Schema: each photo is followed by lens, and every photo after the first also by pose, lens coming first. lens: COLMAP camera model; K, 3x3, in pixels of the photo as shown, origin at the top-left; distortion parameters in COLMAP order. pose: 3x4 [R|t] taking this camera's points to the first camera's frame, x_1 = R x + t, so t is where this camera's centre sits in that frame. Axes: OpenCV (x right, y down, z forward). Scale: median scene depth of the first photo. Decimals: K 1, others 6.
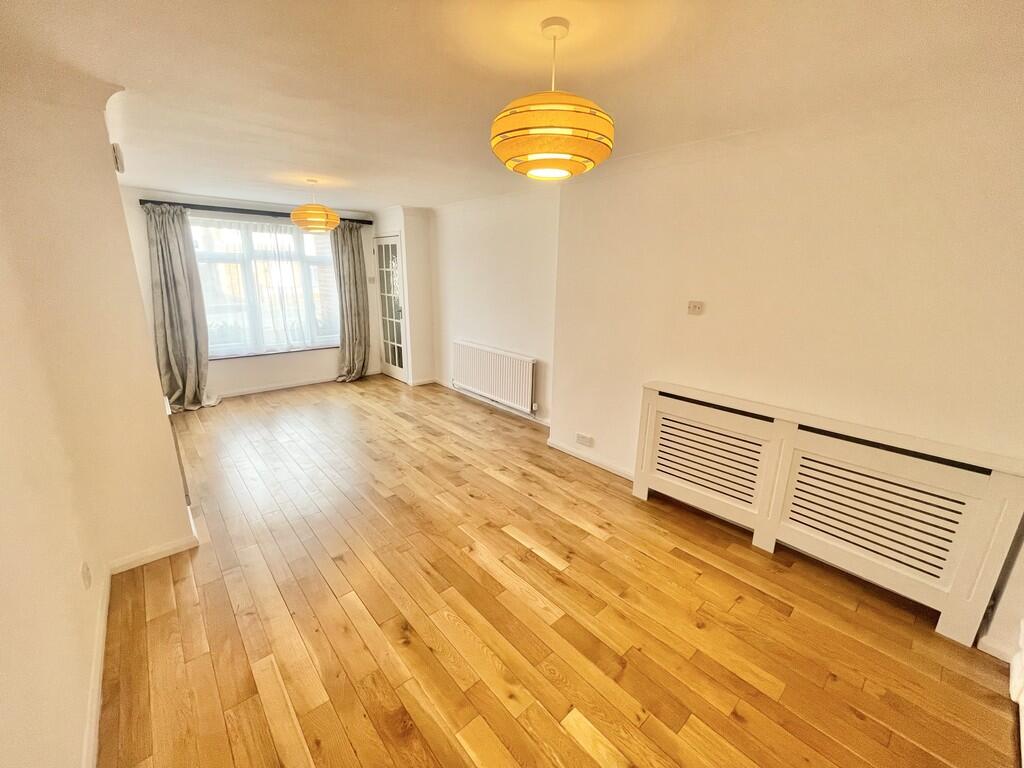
lens RADIAL K [[414.7, 0, 512.0], [0, 414.7, 384.0], [0, 0, 1]] dist [-0.001615, -0.000384]
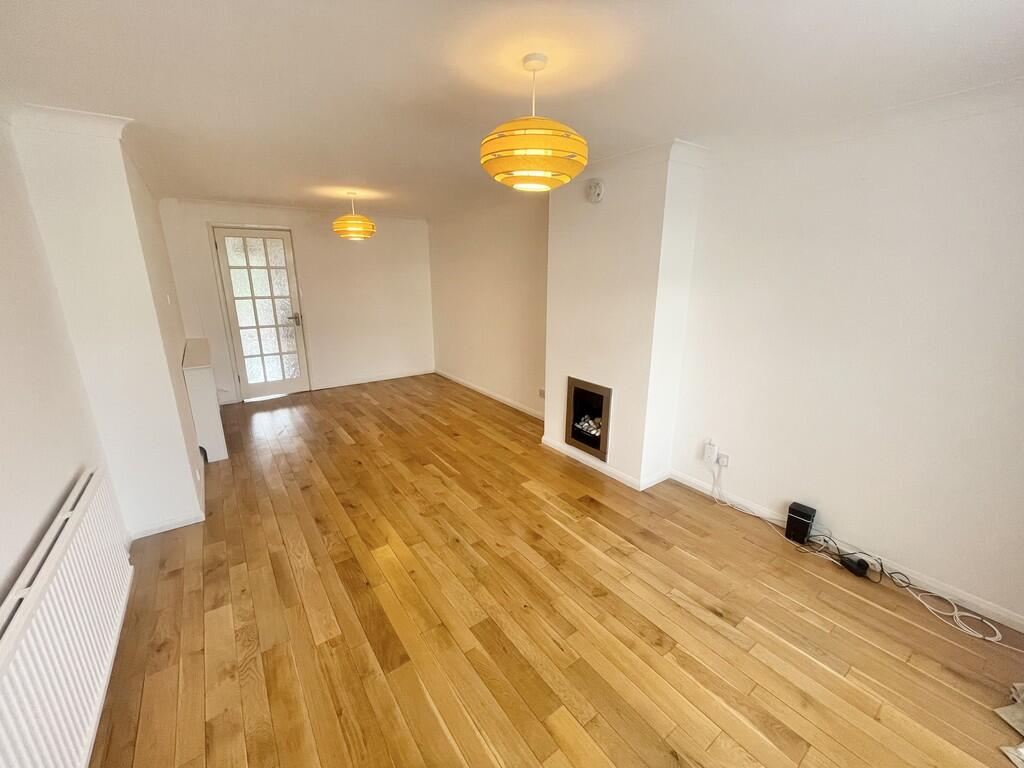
lens RADIAL K [[414.7, 0, 512.0], [0, 414.7, 384.0], [0, 0, 1]] dist [-0.001615, -0.000384]
pose [[-0.995149, -0.036177, 0.091483, -0.615725], [0.014689, 0.864859, 0.501799, -0.498563], [-0.097273, 0.500709, -0.860133, 1.825173]]
